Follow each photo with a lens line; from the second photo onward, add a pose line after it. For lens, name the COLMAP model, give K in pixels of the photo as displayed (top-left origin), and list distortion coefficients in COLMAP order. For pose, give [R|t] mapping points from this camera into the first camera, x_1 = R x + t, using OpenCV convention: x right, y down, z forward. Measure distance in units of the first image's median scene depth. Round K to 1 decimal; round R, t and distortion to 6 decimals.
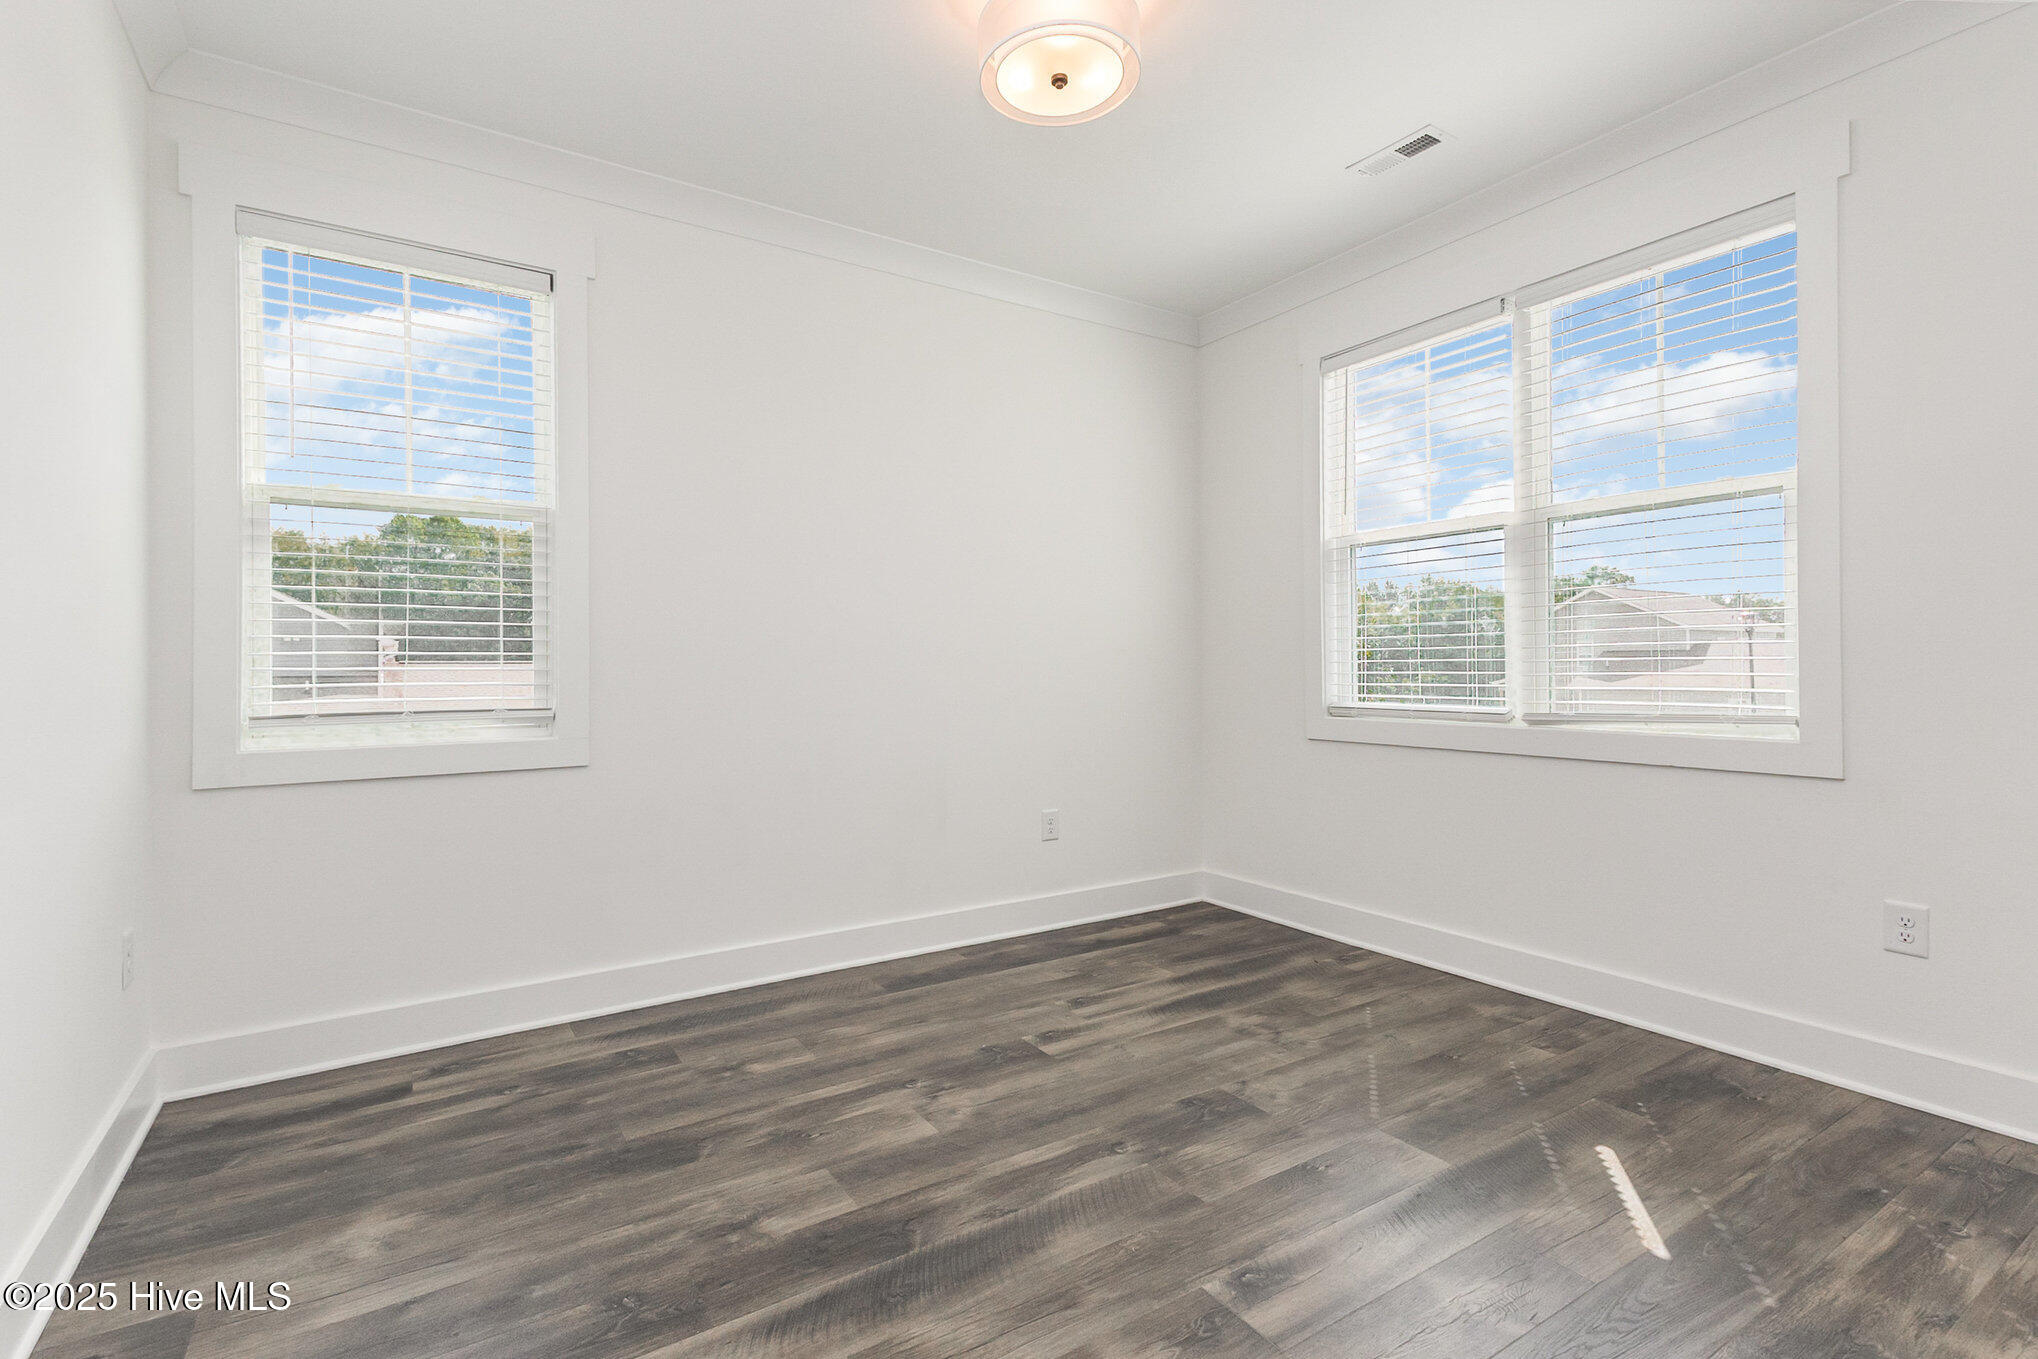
lens RADIAL K [[944.1, 0, 1005.9], [0, 944.1, 669.4], [0, 0, 1]] dist [0.015033, -0.006645]
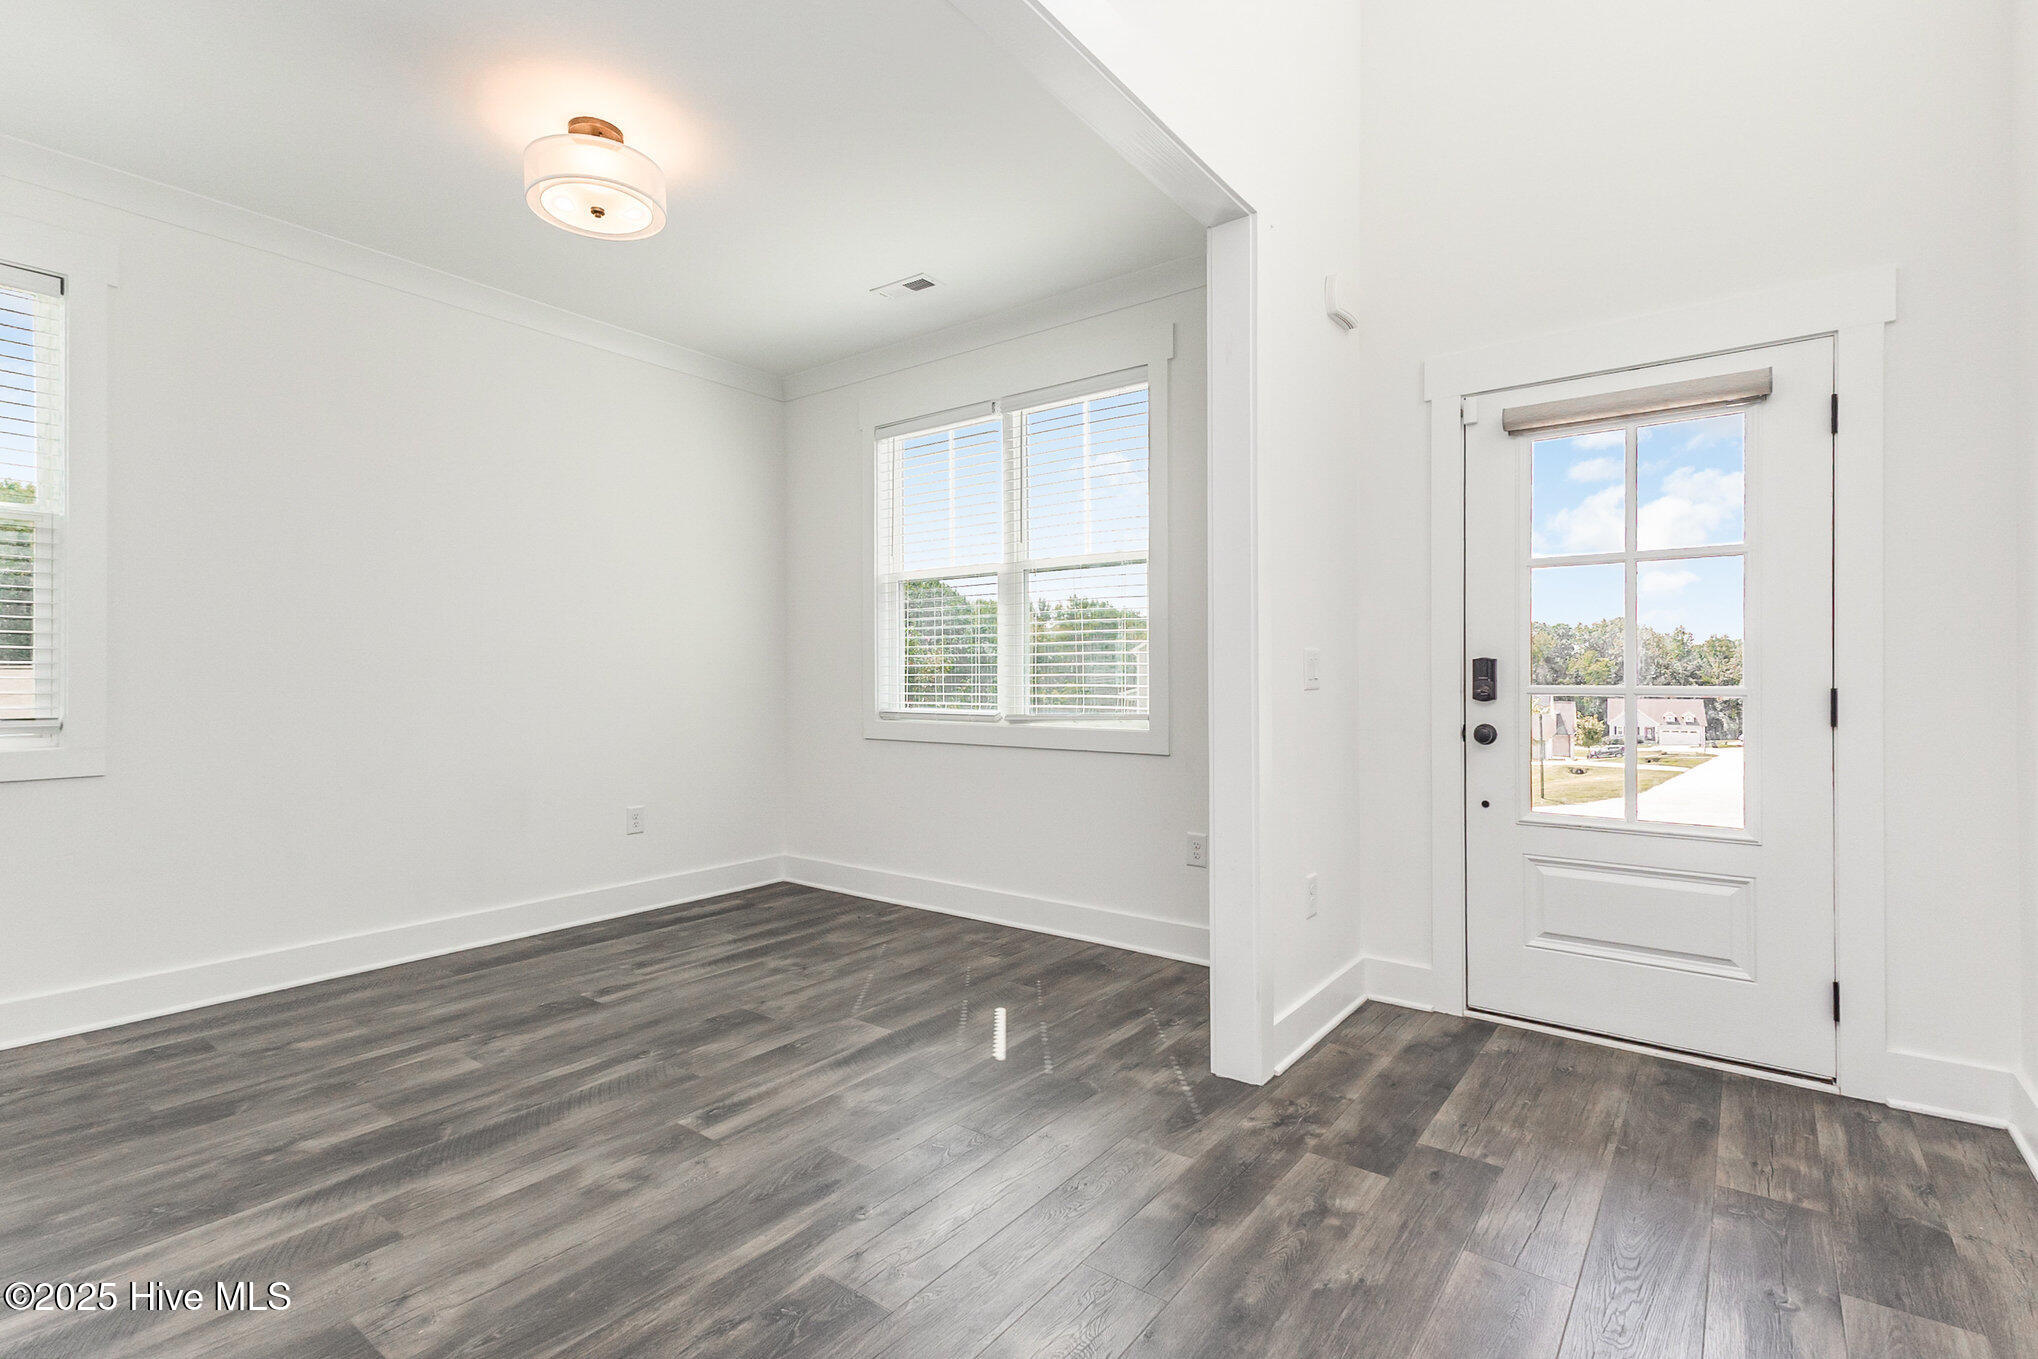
lens RADIAL K [[944.1, 0, 1023.1], [0, 944.1, 678.5], [0, 0, 1]] dist [0.015033, -0.006645]
pose [[0.934873, 0.005973, 0.354932, 0.111817], [-0.005030, 0.999981, -0.003580, -0.000460], [-0.354947, 0.001561, 0.934885, -0.296943]]
